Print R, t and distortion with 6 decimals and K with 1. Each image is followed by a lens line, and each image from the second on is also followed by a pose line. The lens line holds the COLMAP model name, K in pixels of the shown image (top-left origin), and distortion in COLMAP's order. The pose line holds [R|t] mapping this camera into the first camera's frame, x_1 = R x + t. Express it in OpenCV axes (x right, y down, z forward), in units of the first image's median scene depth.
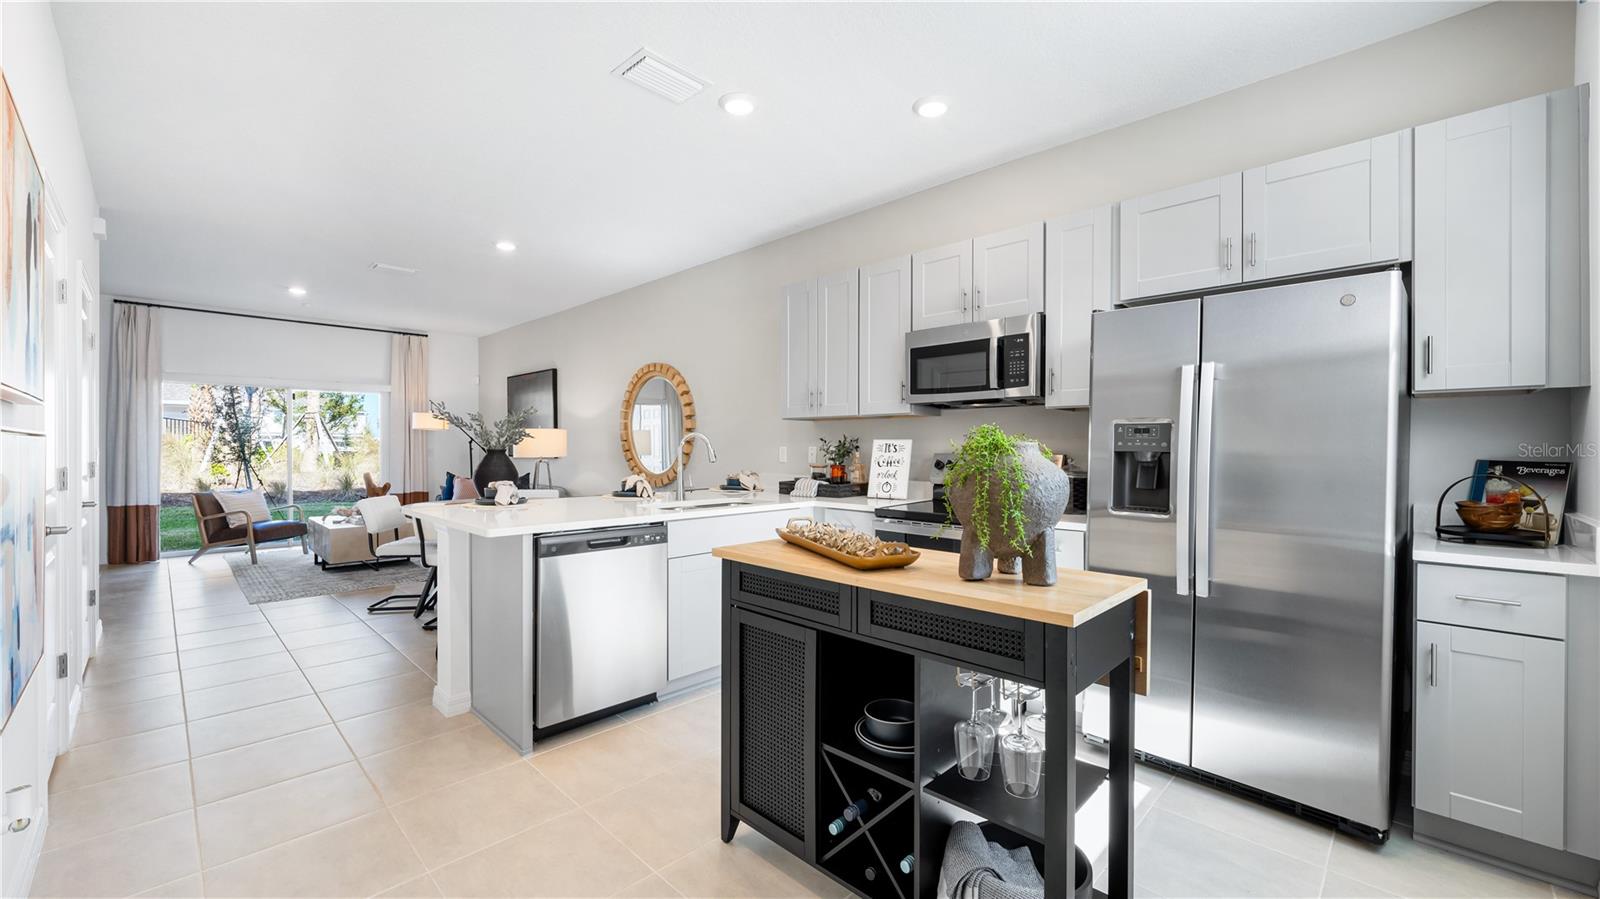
lens RADIAL K [[634.7, 0, 800.0], [0, 634.7, 449.5], [0, 0, 1]] dist [-0.000721, -0.000152]
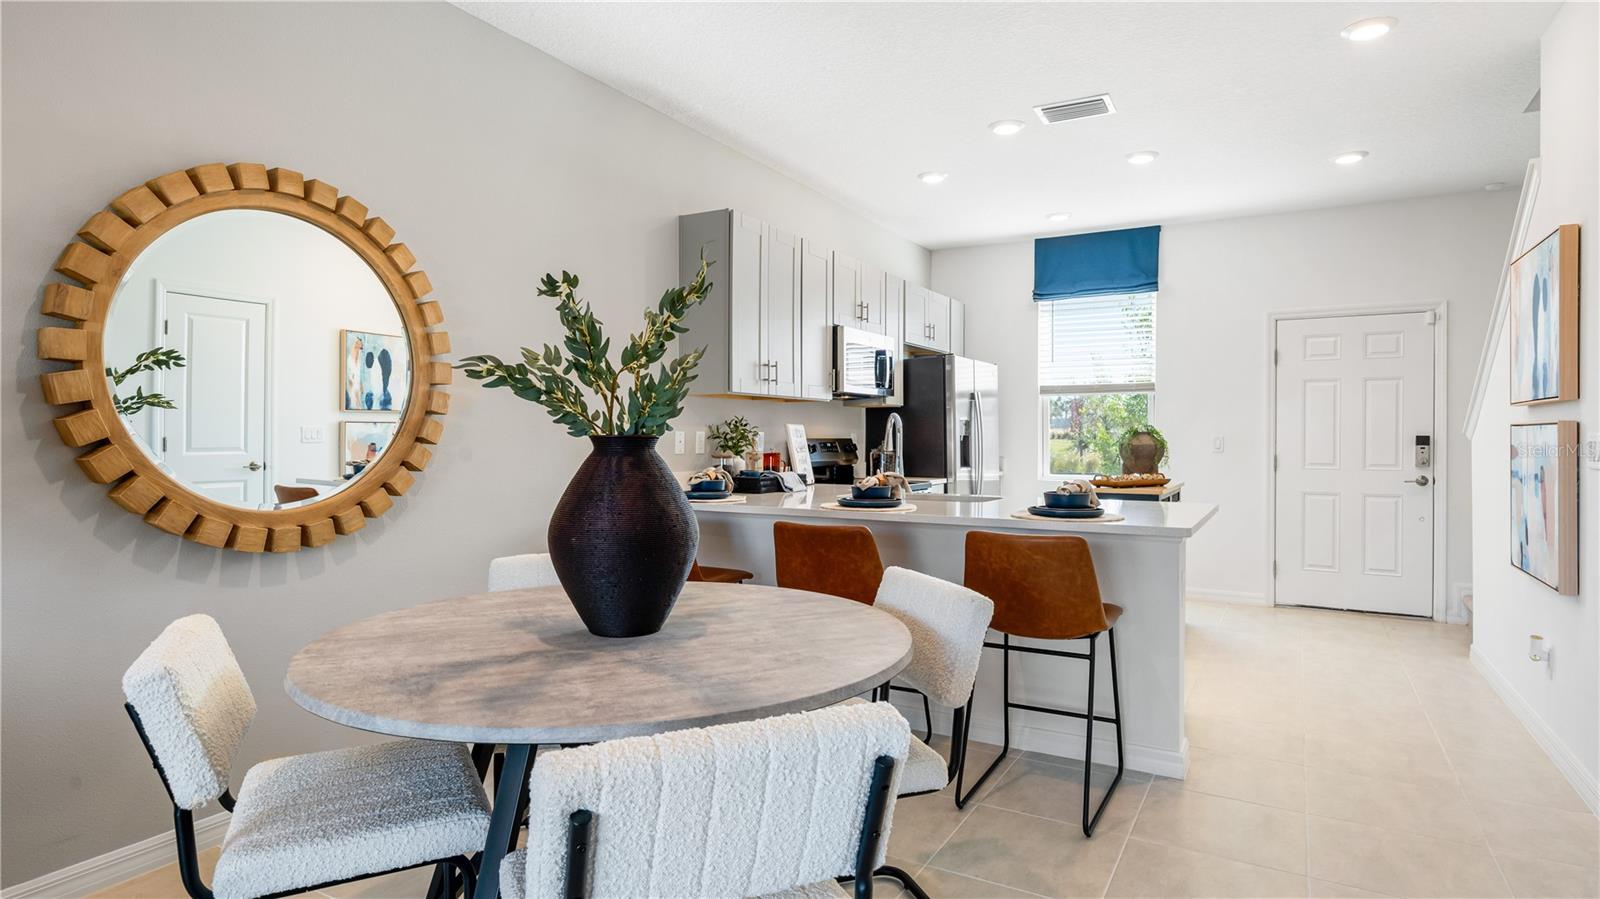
lens RADIAL K [[868.5, 0, 800.0], [0, 868.5, 449.5], [0, 0, 1]] dist [0.004777, -0.000892]
pose [[-0.256046, -0.015401, 0.966542, -0.784419], [0.001399, 0.999866, 0.016303, 0.000571], [-0.966664, 0.005526, -0.255990, 0.910787]]
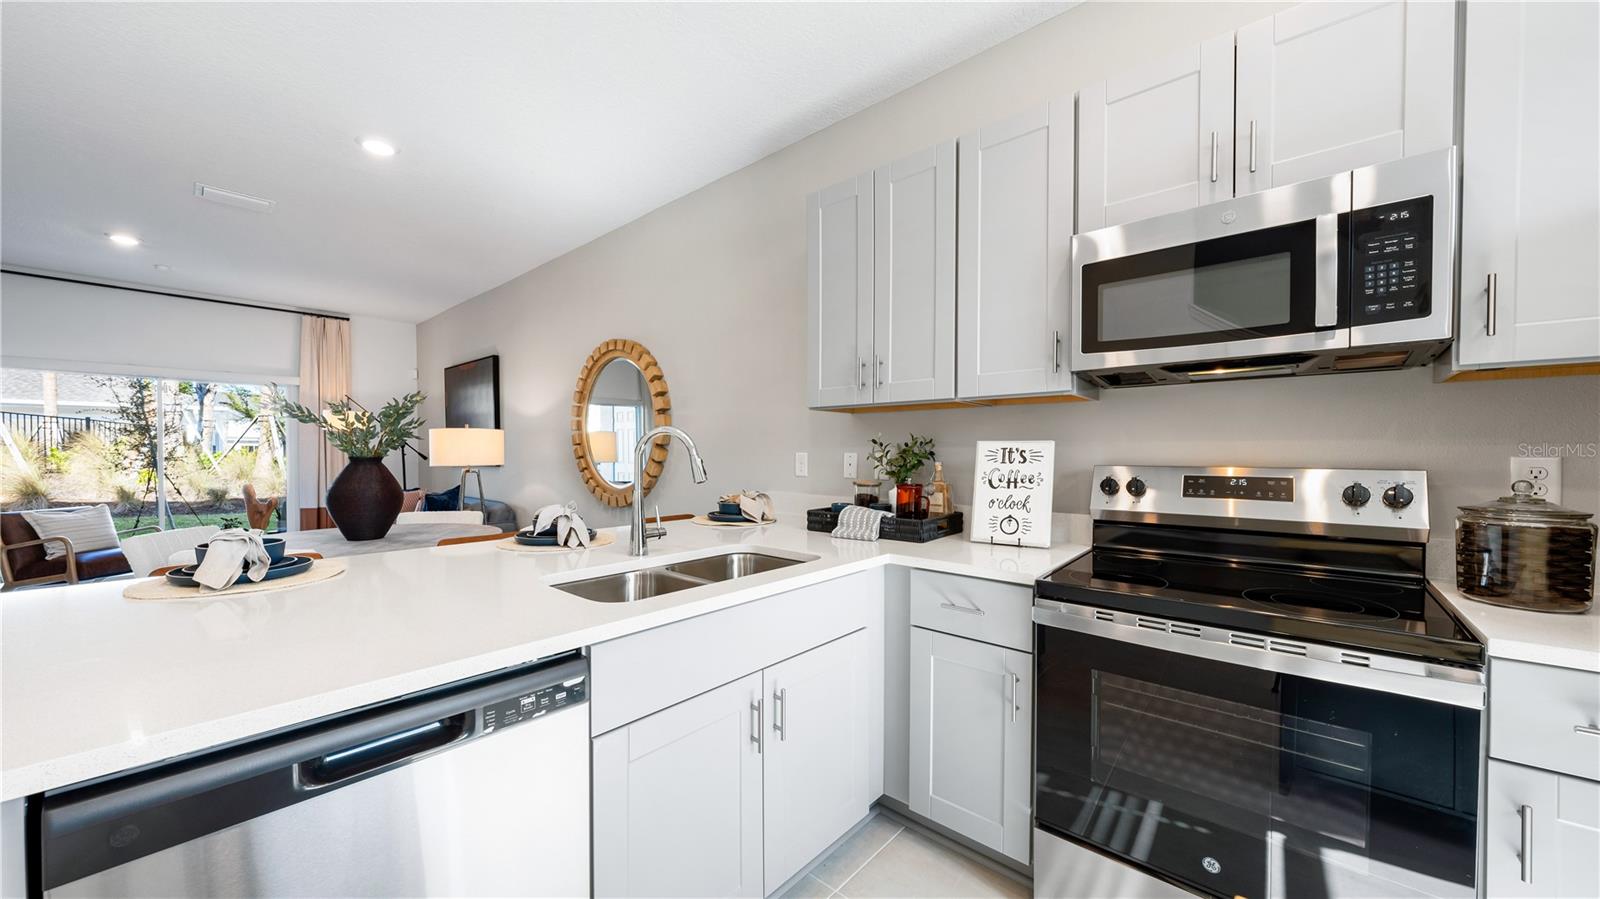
lens RADIAL K [[570.5, 0, 800.5], [0, 570.5, 455.7], [0, 0, 1]] dist [-0.000507, -0.000089]
pose [[0.998507, -0.000100, 0.054622, -0.051842], [-0.000066, 0.999995, 0.003031, -0.002563], [-0.054622, -0.003030, 0.998502, 0.338783]]
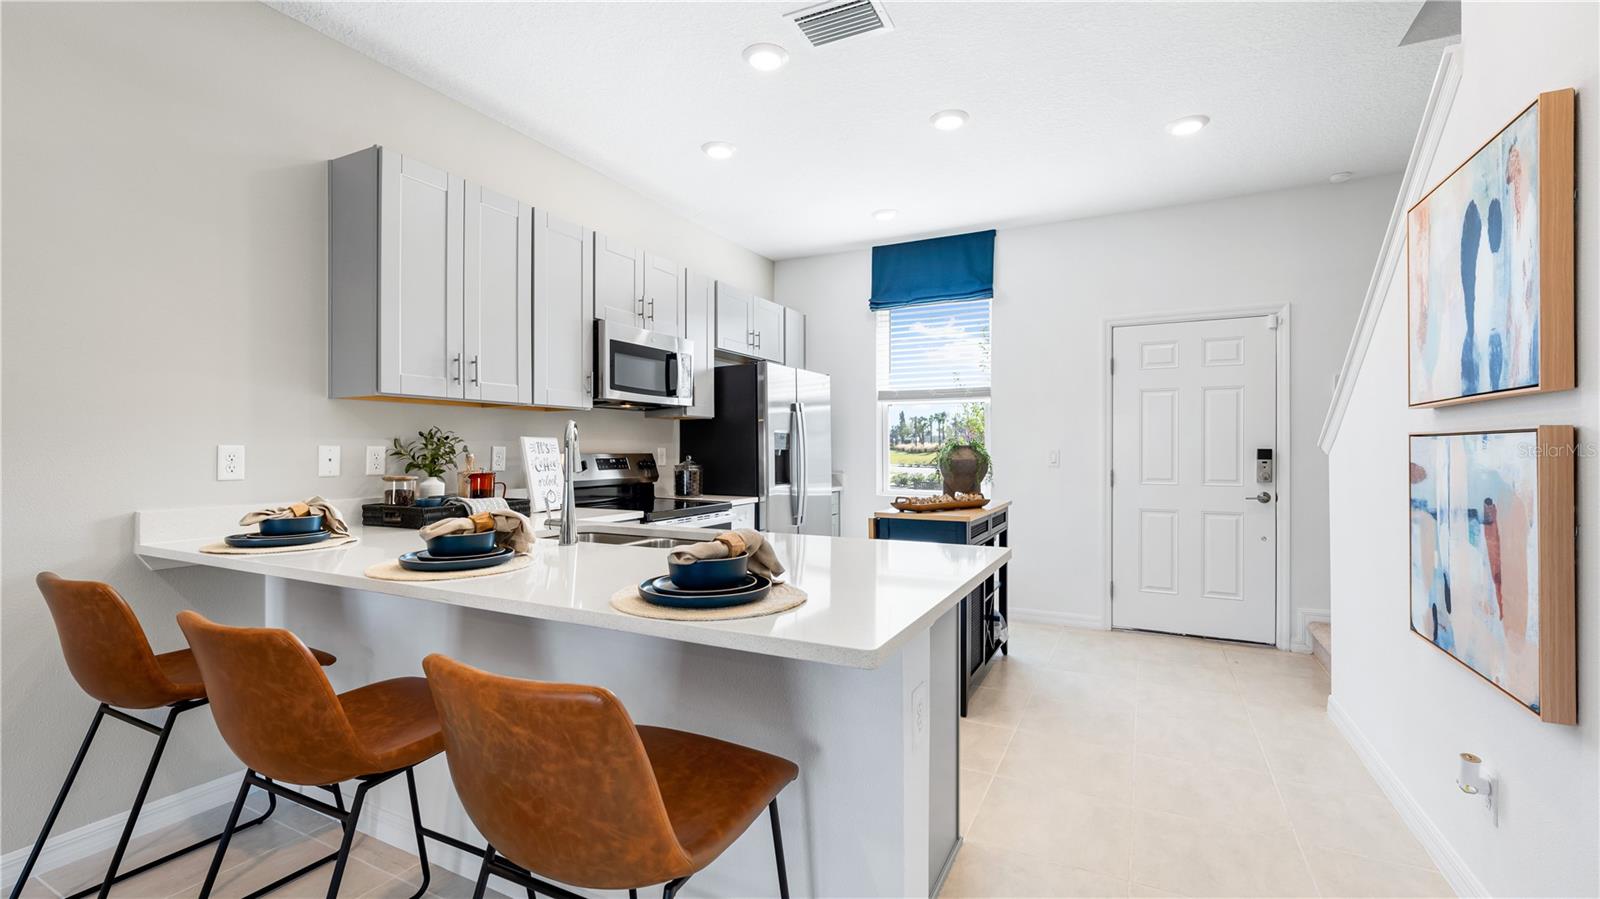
lens RADIAL K [[676.9, 0, 801.4], [0, 676.9, 458.5], [0, 0, 1]] dist [-0.000292, 0.000406]
pose [[-0.302525, -0.013269, 0.953049, -0.530965], [0.003647, 0.999880, 0.015078, -0.000549], [-0.953134, 0.008037, -0.302440, 0.643469]]
